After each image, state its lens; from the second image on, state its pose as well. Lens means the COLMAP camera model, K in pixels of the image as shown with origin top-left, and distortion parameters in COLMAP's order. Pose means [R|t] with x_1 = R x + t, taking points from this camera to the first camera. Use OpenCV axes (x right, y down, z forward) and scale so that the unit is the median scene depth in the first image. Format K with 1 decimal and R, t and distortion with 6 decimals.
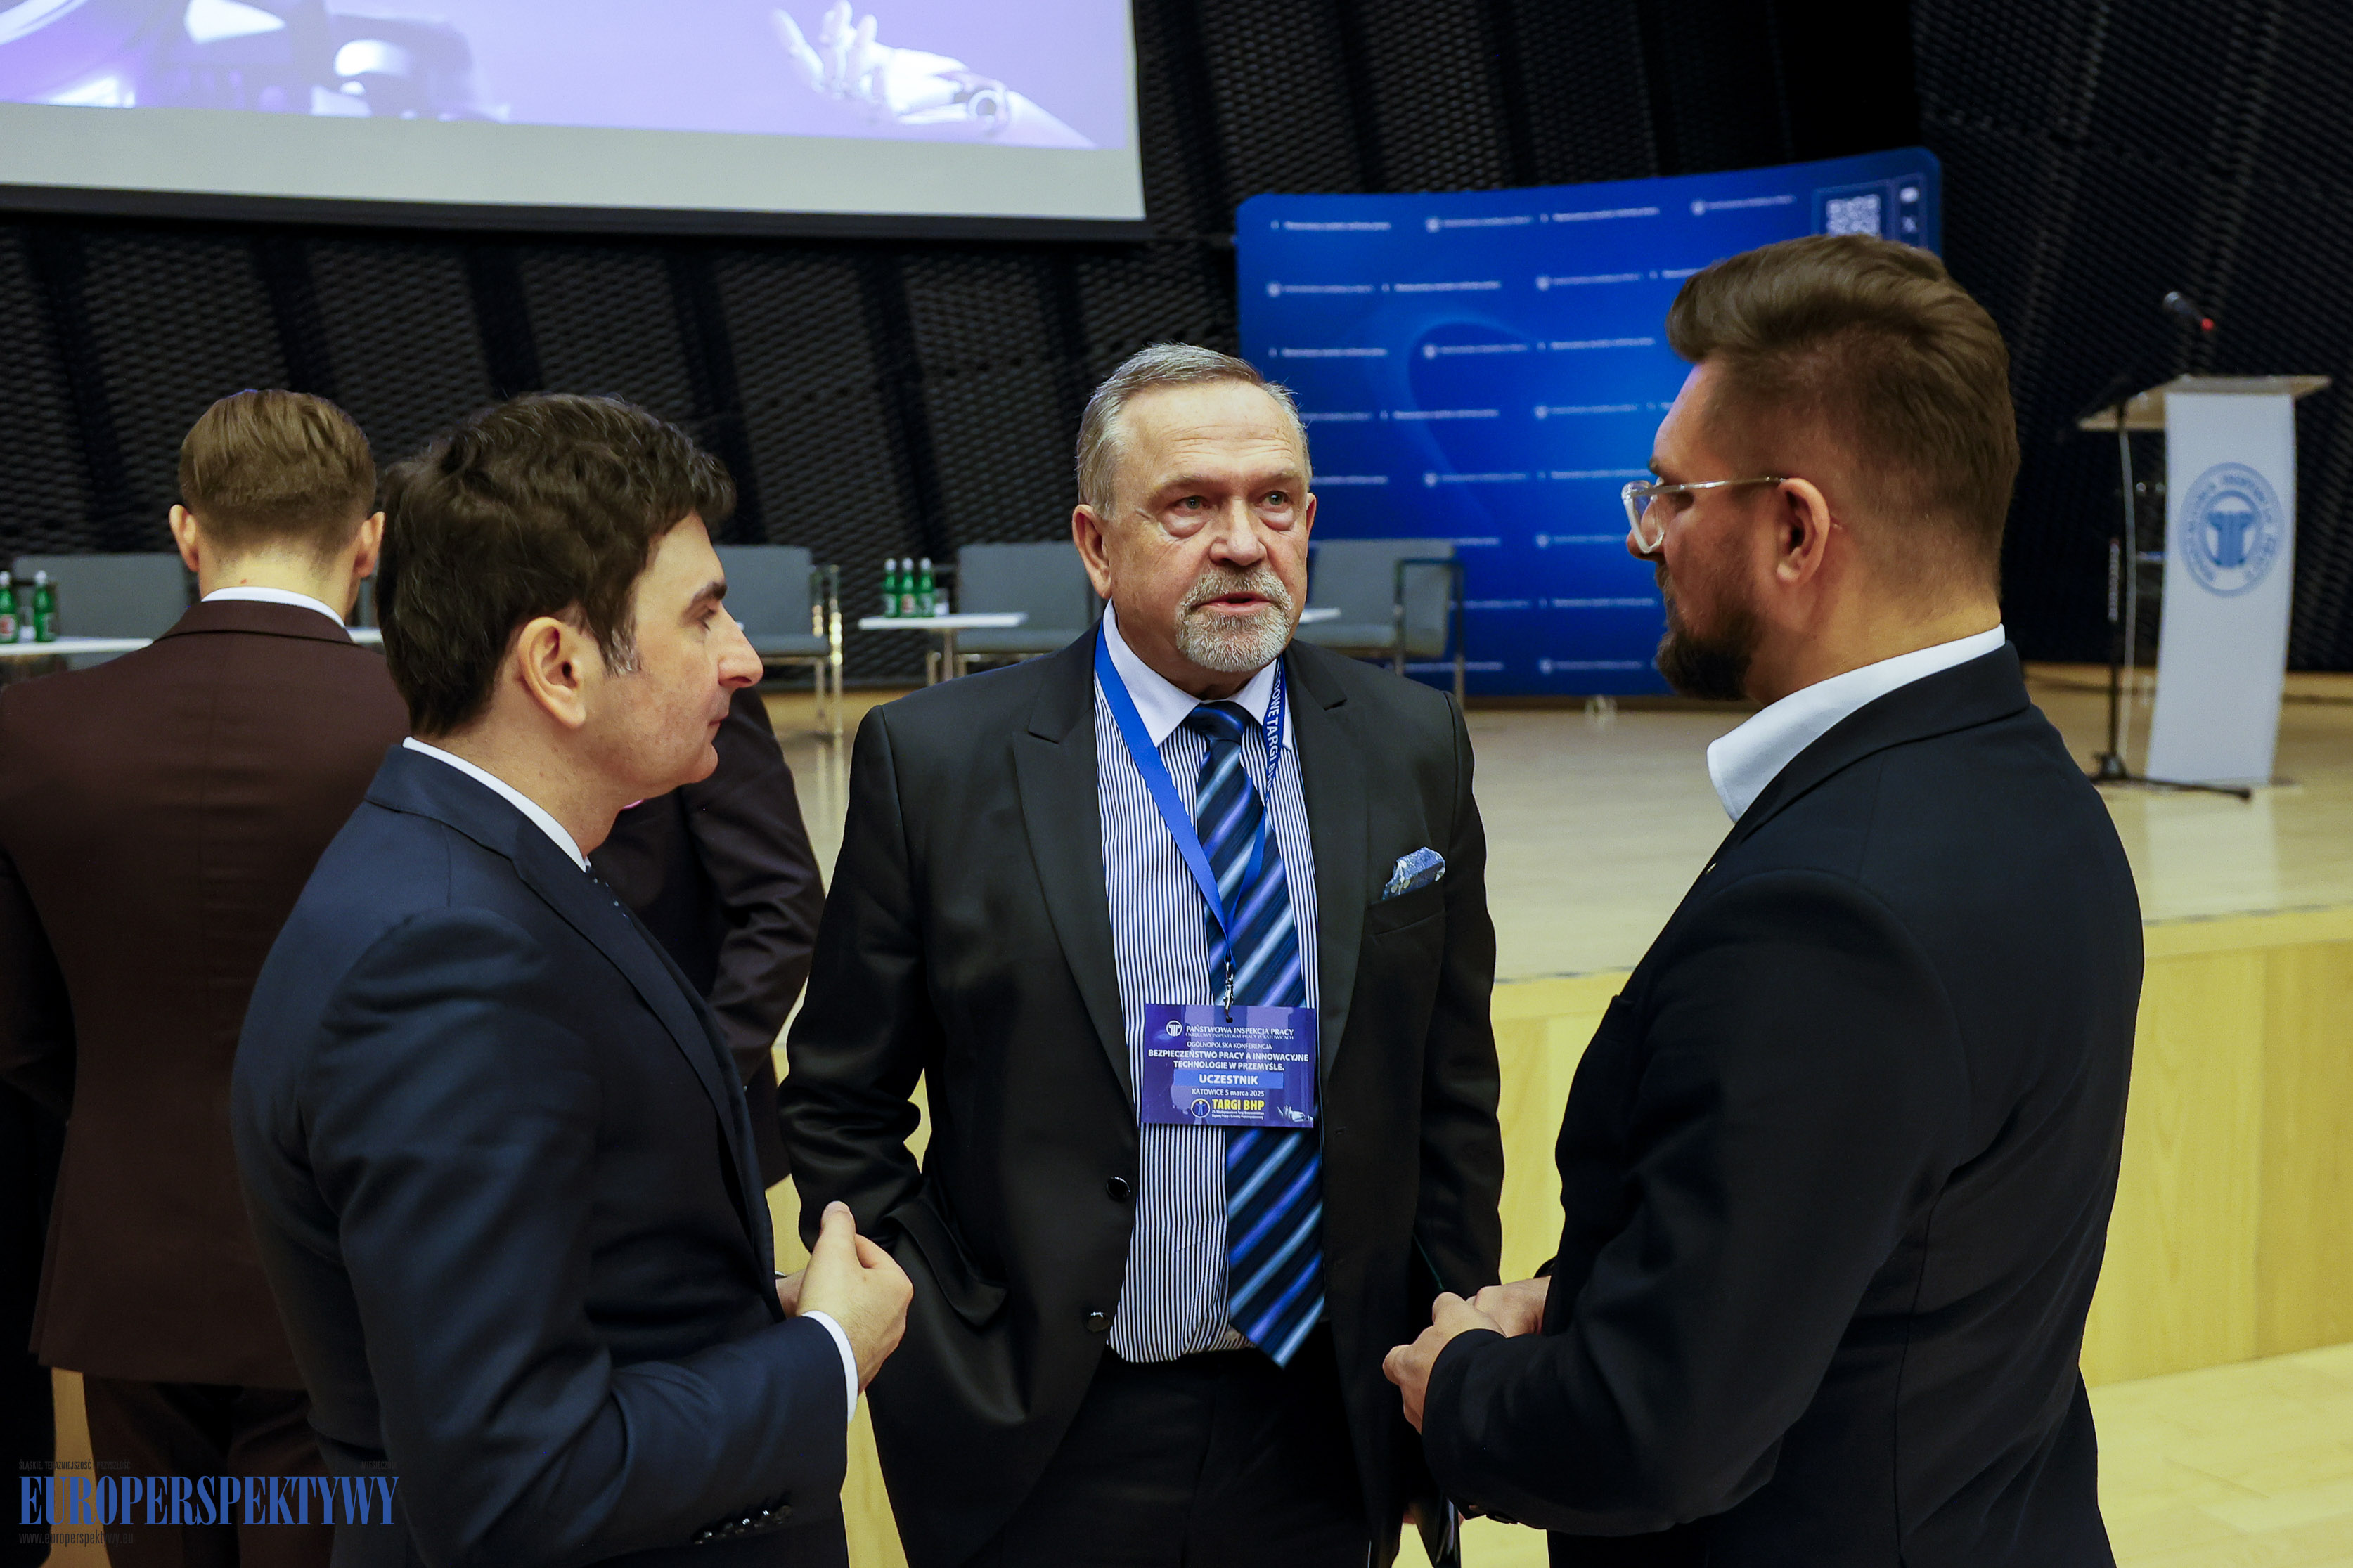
lens RADIAL K [[2534.8, 0, 1176.5], [0, 2534.8, 784.0], [0, 0, 1]] dist [0.014461, 0.187627]
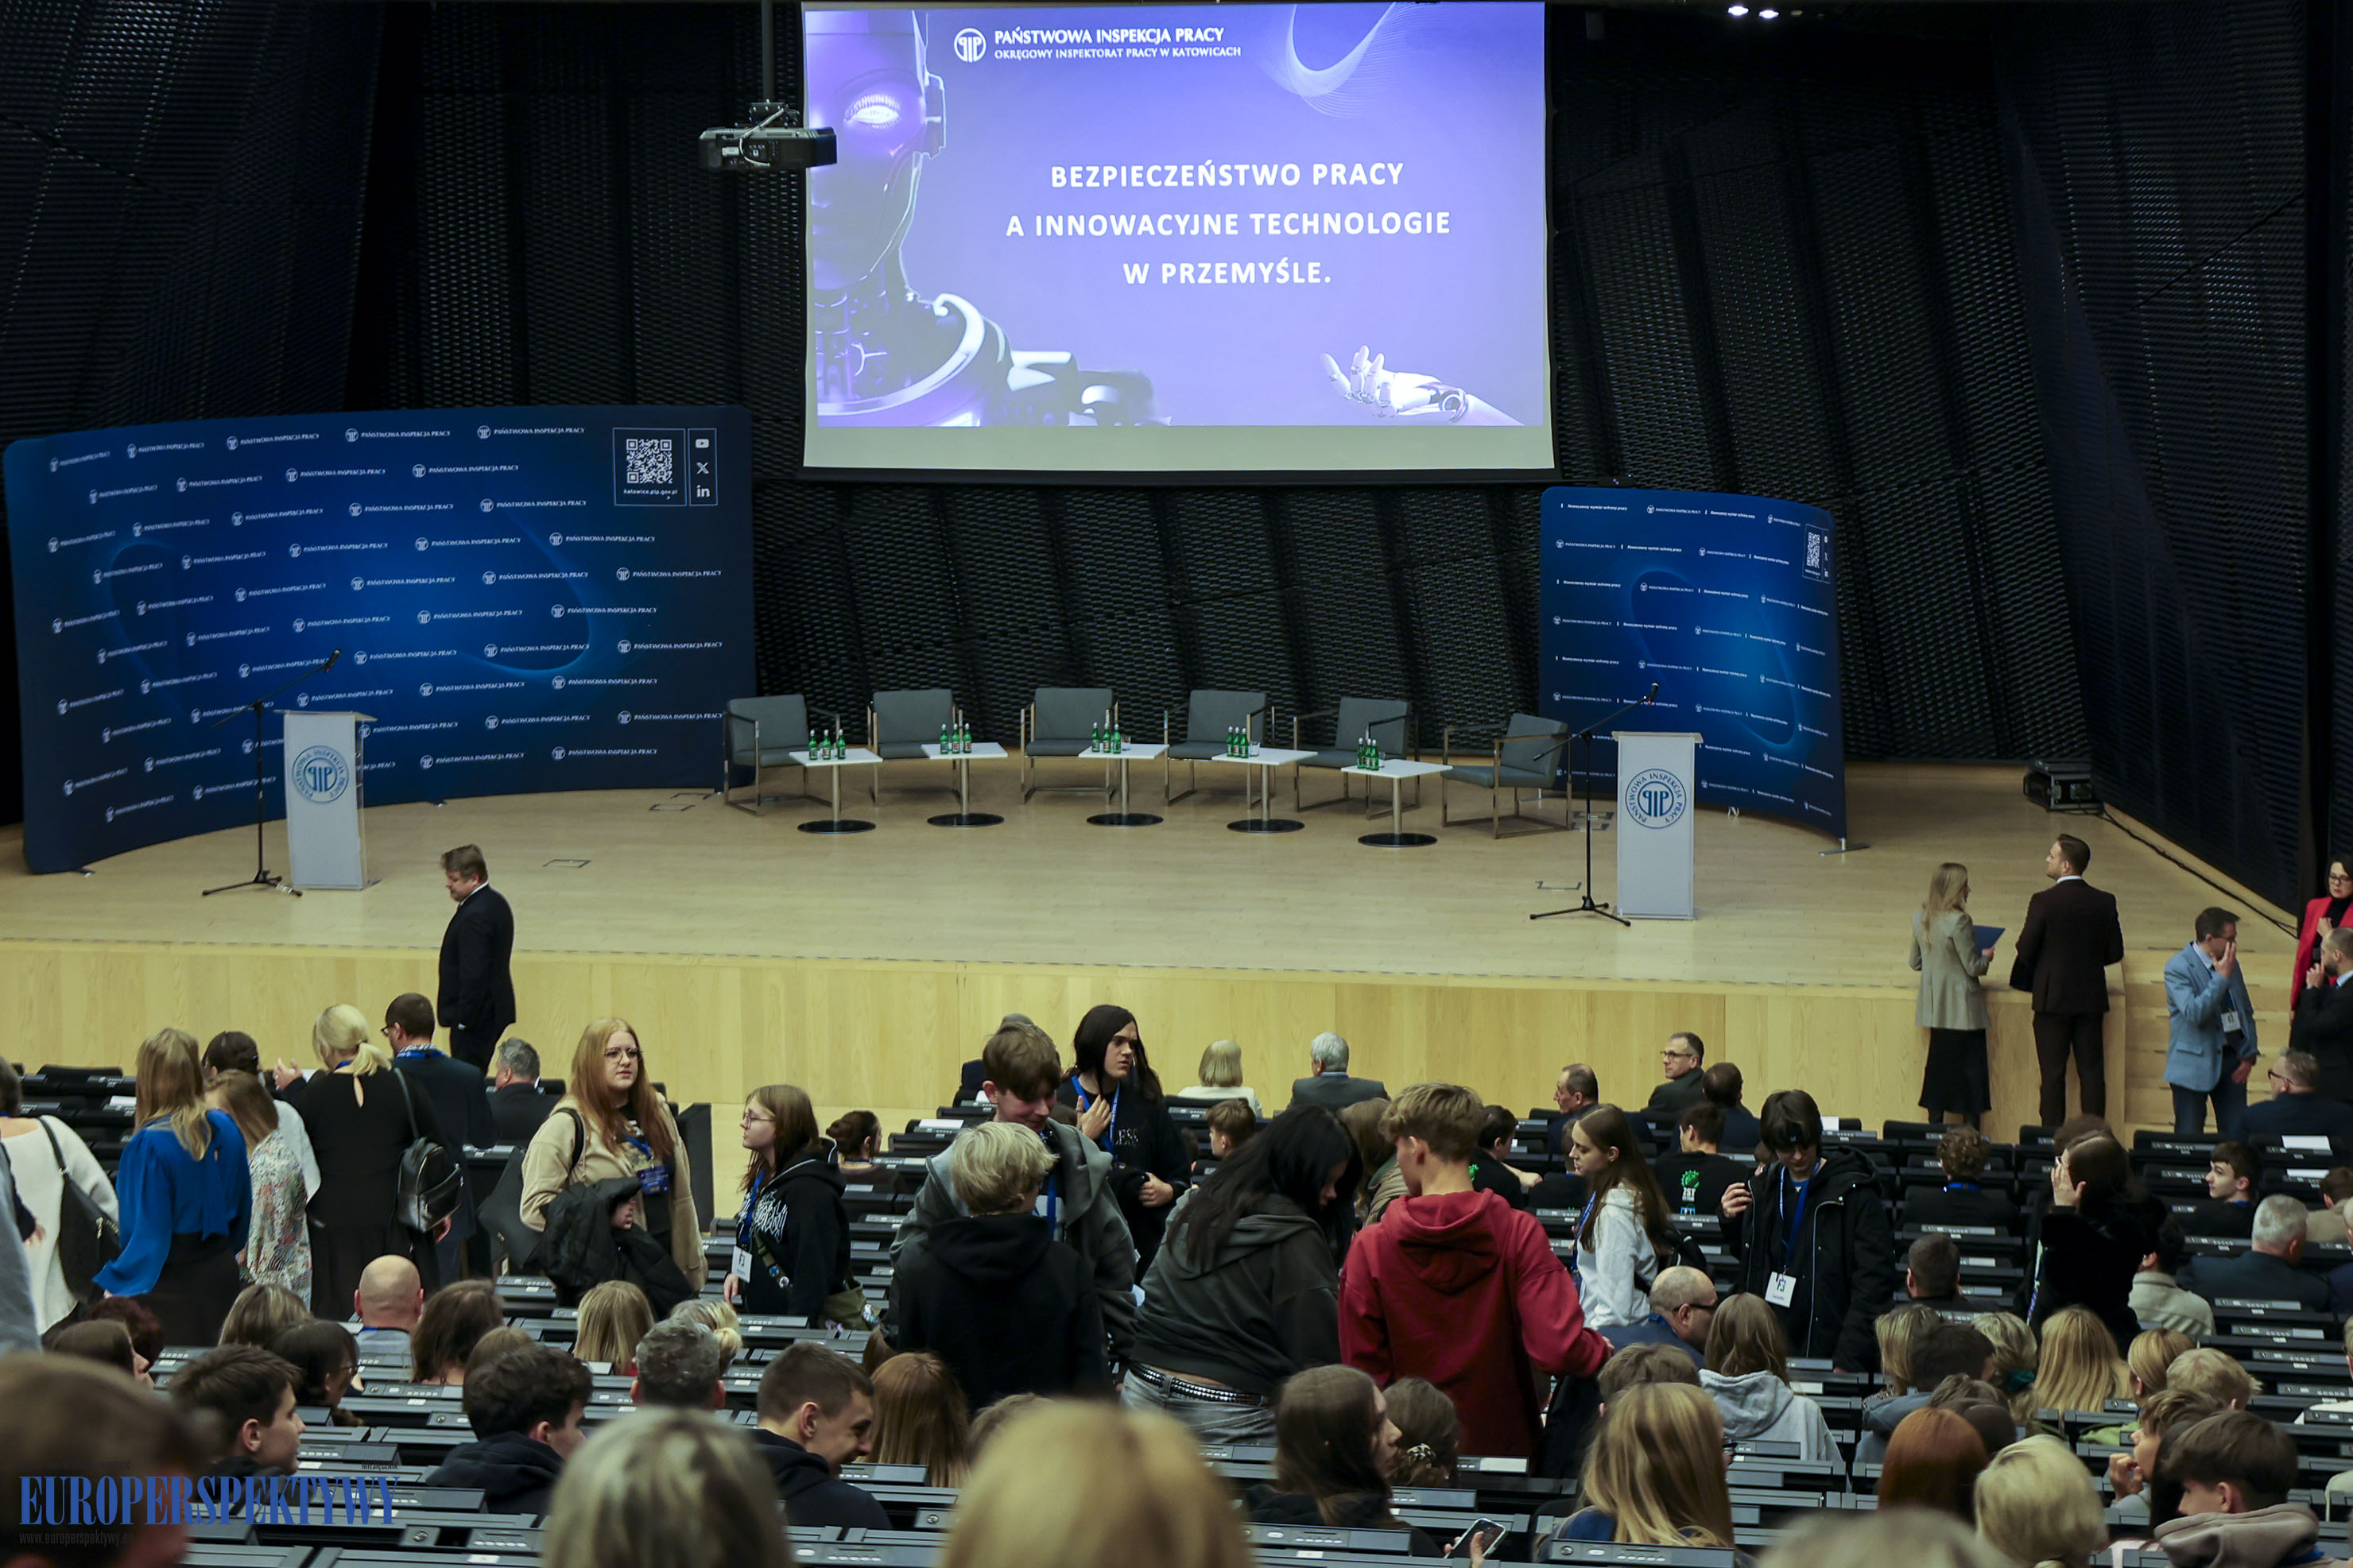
lens RADIAL K [[3497.3, 0, 1176.5], [0, 3497.3, 784.0], [0, 0, 1]] dist [0.045363, -0.008554]
pose [[0.871864, 0.080149, -0.483146, 1.001355], [-0.050967, 0.996010, 0.073255, -0.207327], [0.487090, -0.039244, 0.872470, -1.198795]]
